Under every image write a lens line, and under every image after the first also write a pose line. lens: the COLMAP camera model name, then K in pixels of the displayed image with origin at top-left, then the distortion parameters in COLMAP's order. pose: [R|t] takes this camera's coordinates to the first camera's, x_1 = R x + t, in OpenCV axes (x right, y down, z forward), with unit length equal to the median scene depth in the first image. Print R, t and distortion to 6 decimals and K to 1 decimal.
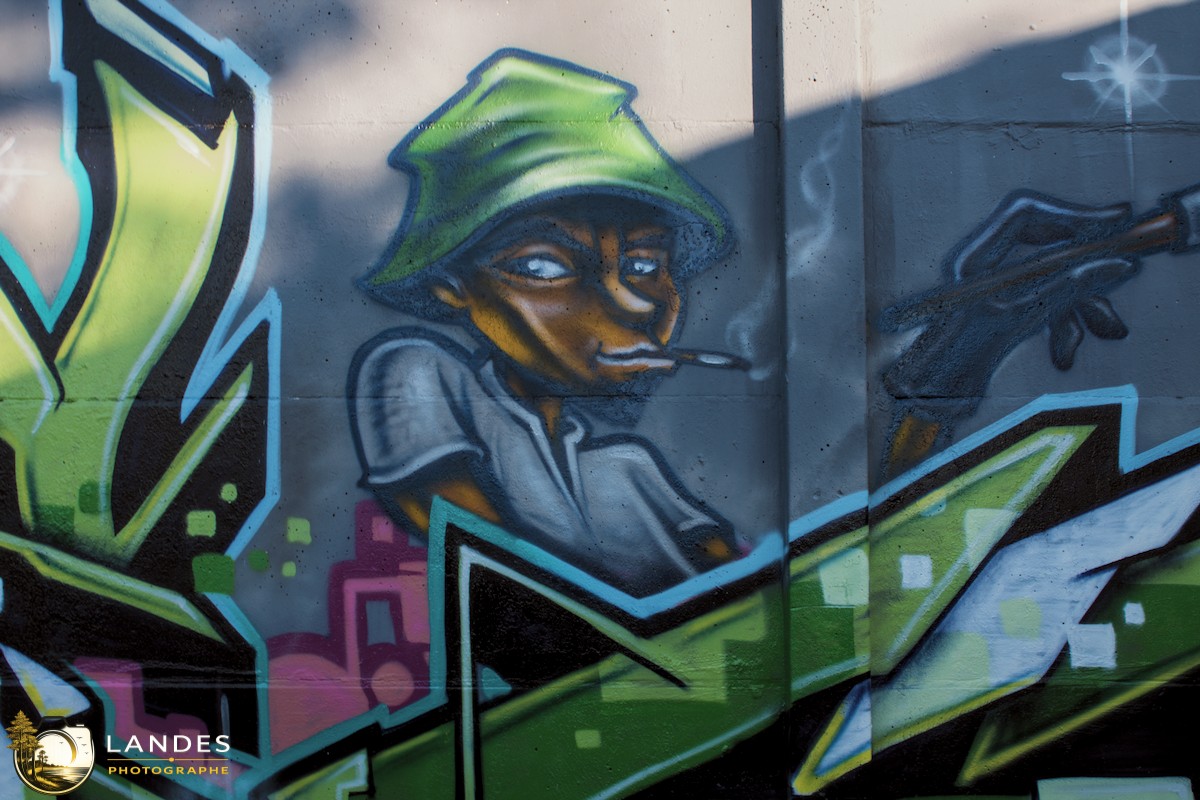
lens RADIAL K [[1423.1, 0, 600.0], [0, 1423.1, 400.0], [0, 0, 1]] dist [-0.007980, 0.031933]
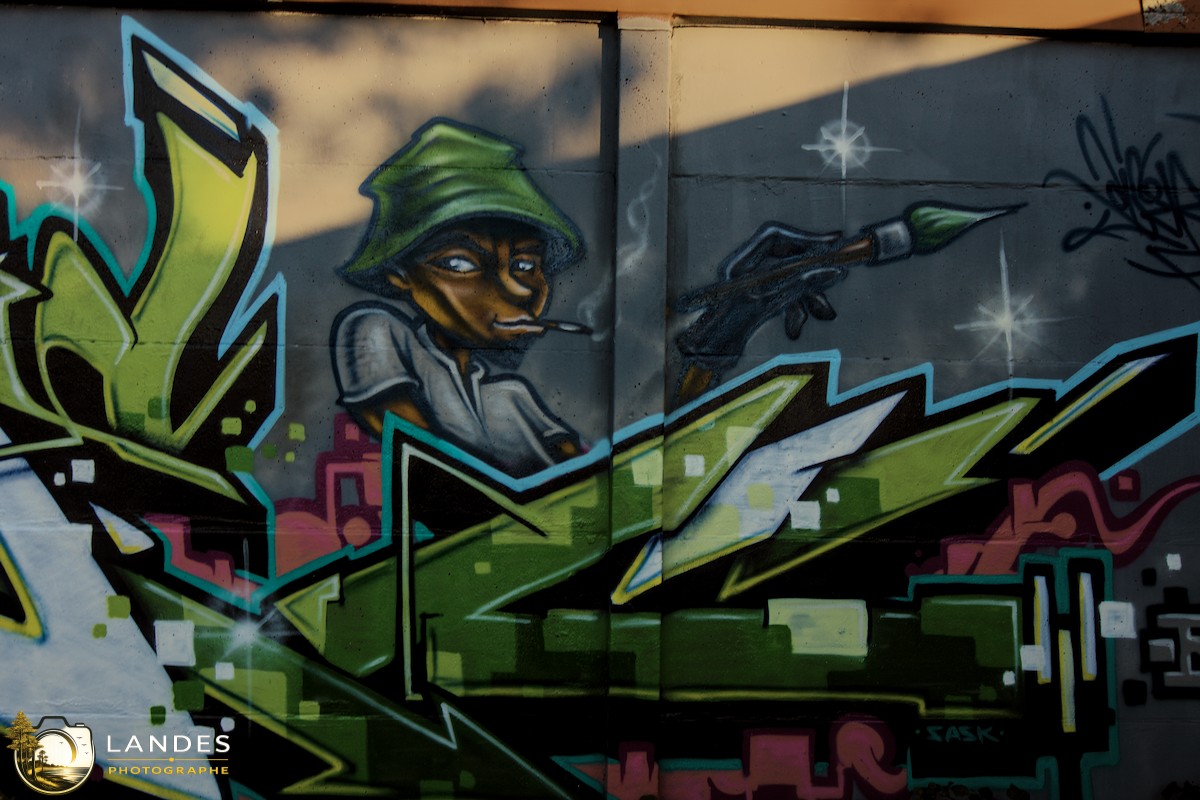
lens RADIAL K [[1423.1, 0, 600.0], [0, 1423.1, 400.0], [0, 0, 1]] dist [-0.007980, 0.031933]
pose [[0.997271, 0.021267, 0.070699, 0.005595], [-0.024452, 0.998711, 0.044485, -0.018871], [-0.069662, -0.046092, 0.996505, -0.550819]]
